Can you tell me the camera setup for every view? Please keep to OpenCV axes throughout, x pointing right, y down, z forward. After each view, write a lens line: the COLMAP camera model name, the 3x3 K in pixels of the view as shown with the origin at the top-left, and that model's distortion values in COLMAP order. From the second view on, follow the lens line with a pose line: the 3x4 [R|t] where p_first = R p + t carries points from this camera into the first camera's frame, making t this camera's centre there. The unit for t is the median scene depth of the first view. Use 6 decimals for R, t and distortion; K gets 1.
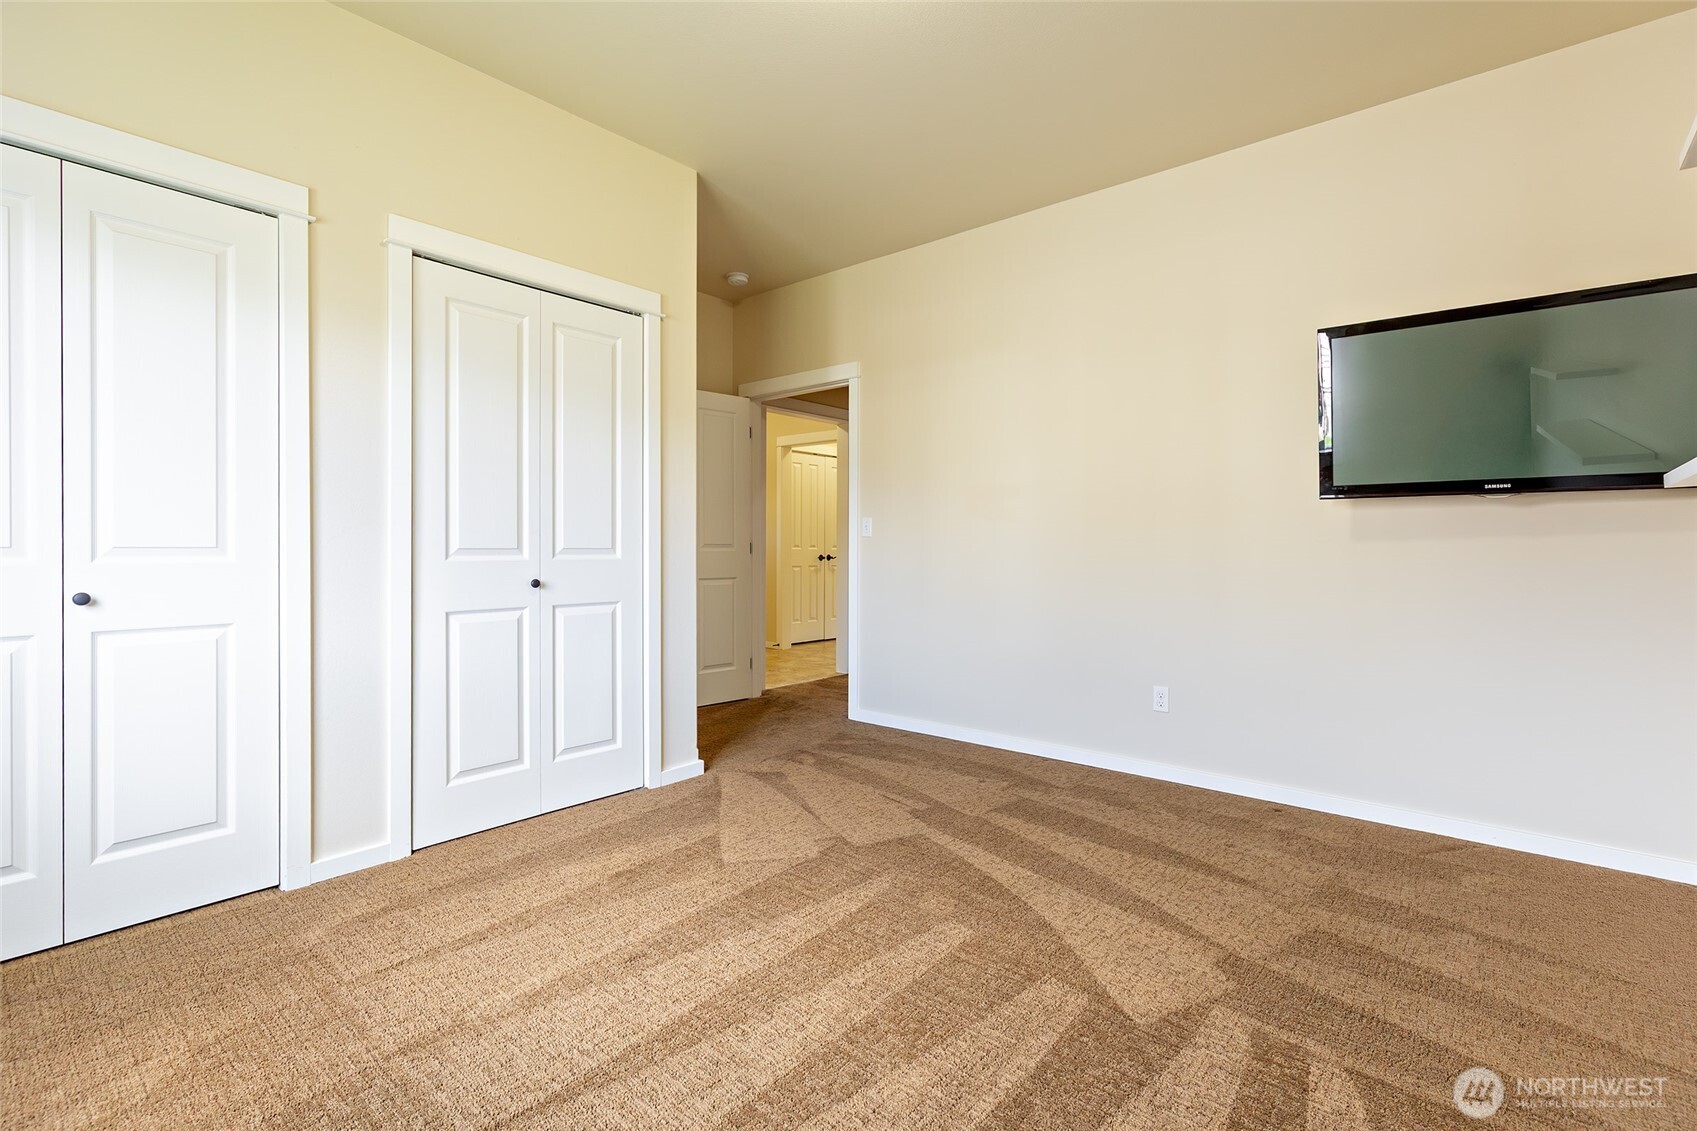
lens RADIAL K [[782.9, 0, 851.7], [0, 782.9, 546.3], [0, 0, 1]] dist [-0.001258, -0.000228]
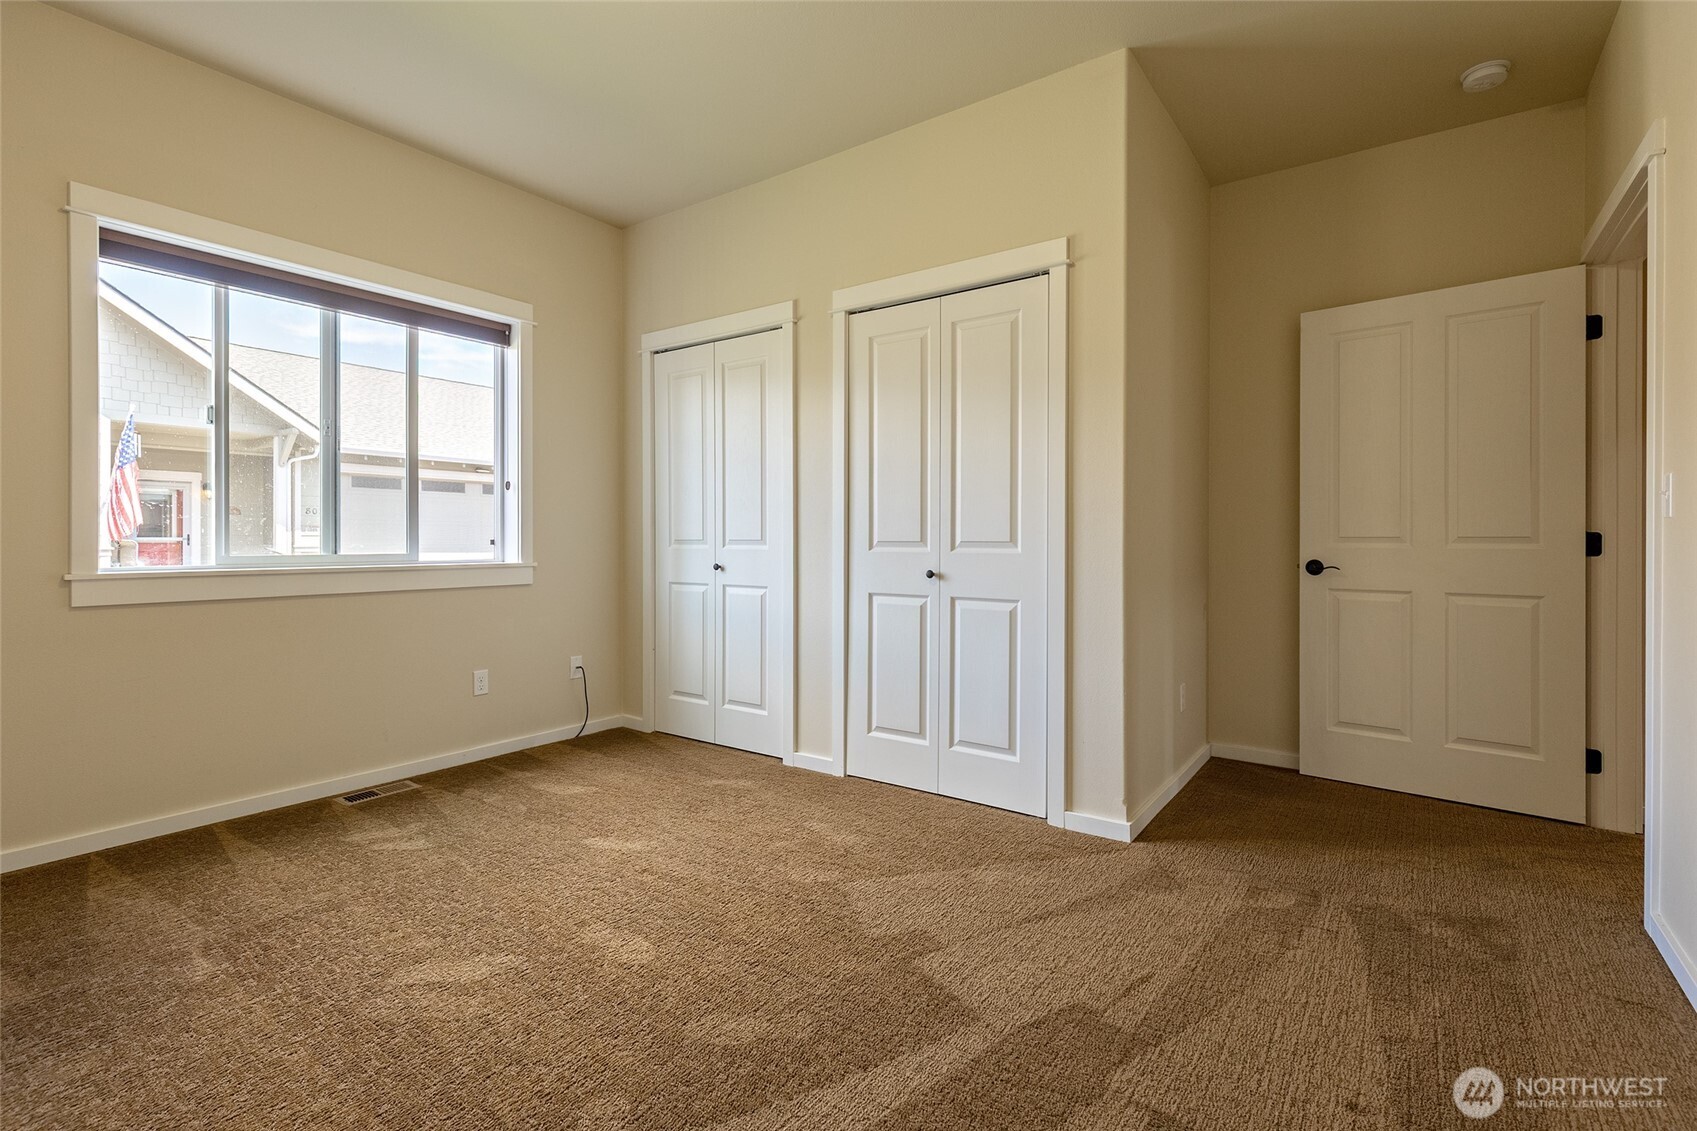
lens RADIAL K [[779.2, 0, 848.5], [0, 779.2, 536.1], [0, 0, 1]] dist [-0.000680, -0.001681]
pose [[0.068457, -0.004760, -0.997643, 0.647869], [-0.000657, 0.999988, -0.004816, 0.000505], [0.997654, 0.000986, 0.068453, 0.816847]]
